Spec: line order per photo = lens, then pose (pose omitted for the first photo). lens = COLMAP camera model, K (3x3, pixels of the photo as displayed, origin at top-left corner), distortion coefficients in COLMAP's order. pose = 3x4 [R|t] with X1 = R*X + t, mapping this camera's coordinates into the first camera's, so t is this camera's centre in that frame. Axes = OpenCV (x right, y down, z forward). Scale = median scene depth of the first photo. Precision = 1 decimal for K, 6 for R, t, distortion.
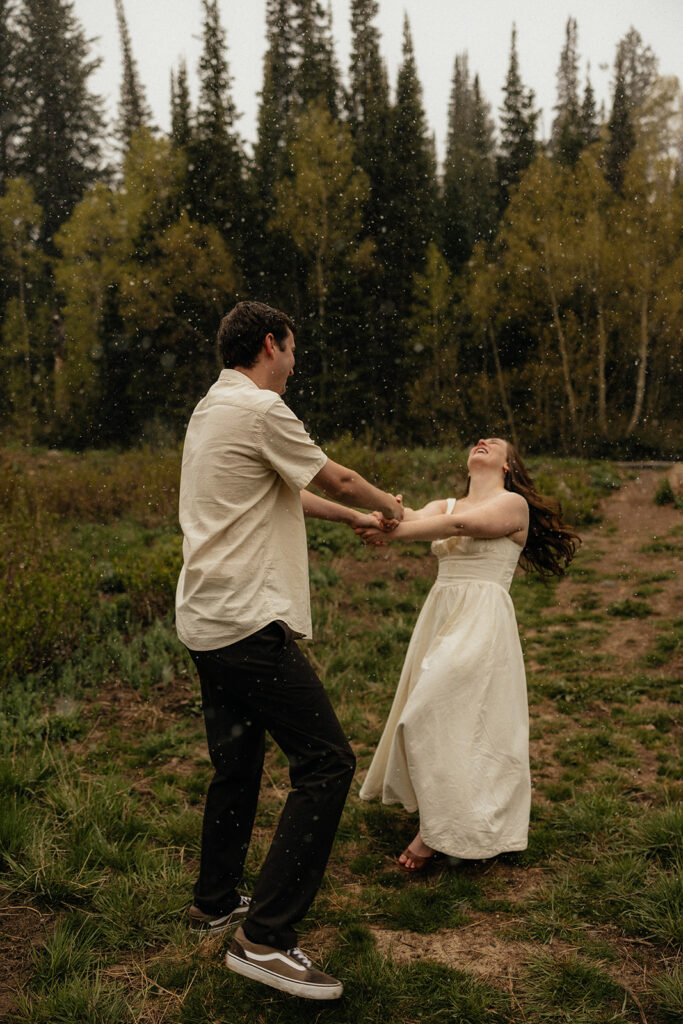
lens RADIAL K [[739.0, 0, 341.5], [0, 739.0, 512.0], [0, 0, 1]] dist [-0.001221, 0.000608]
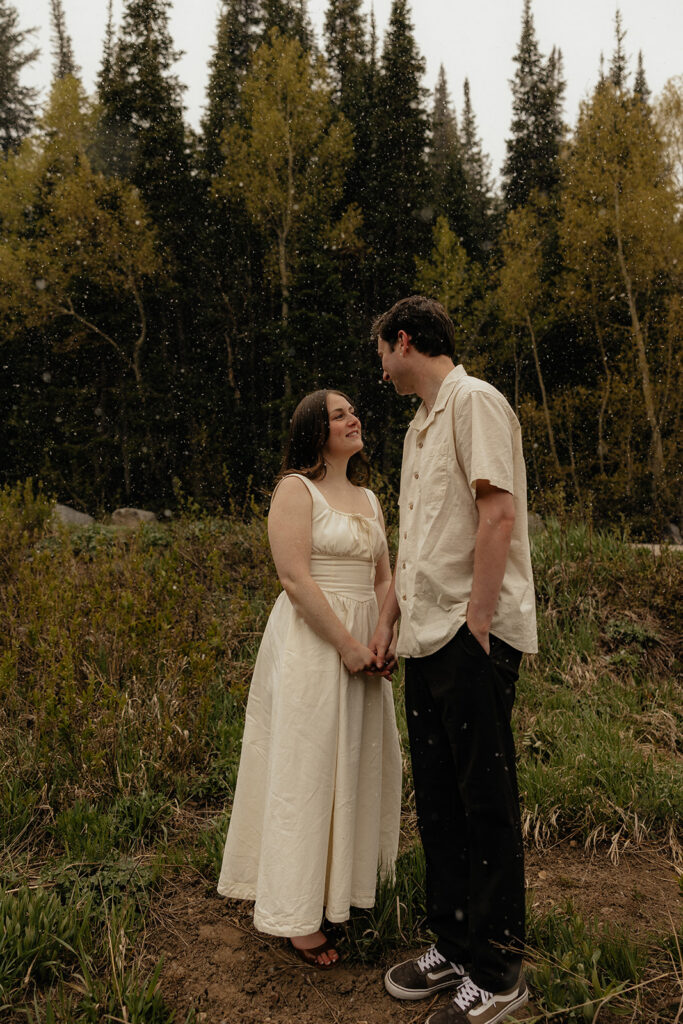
lens RADIAL K [[739.0, 0, 341.5], [0, 739.0, 512.0], [0, 0, 1]] dist [-0.001221, 0.000608]
pose [[0.998867, 0.010420, 0.046444, -0.002711], [-0.007428, 0.997914, -0.064122, -0.026212], [-0.047016, 0.063704, 0.996861, 0.237653]]
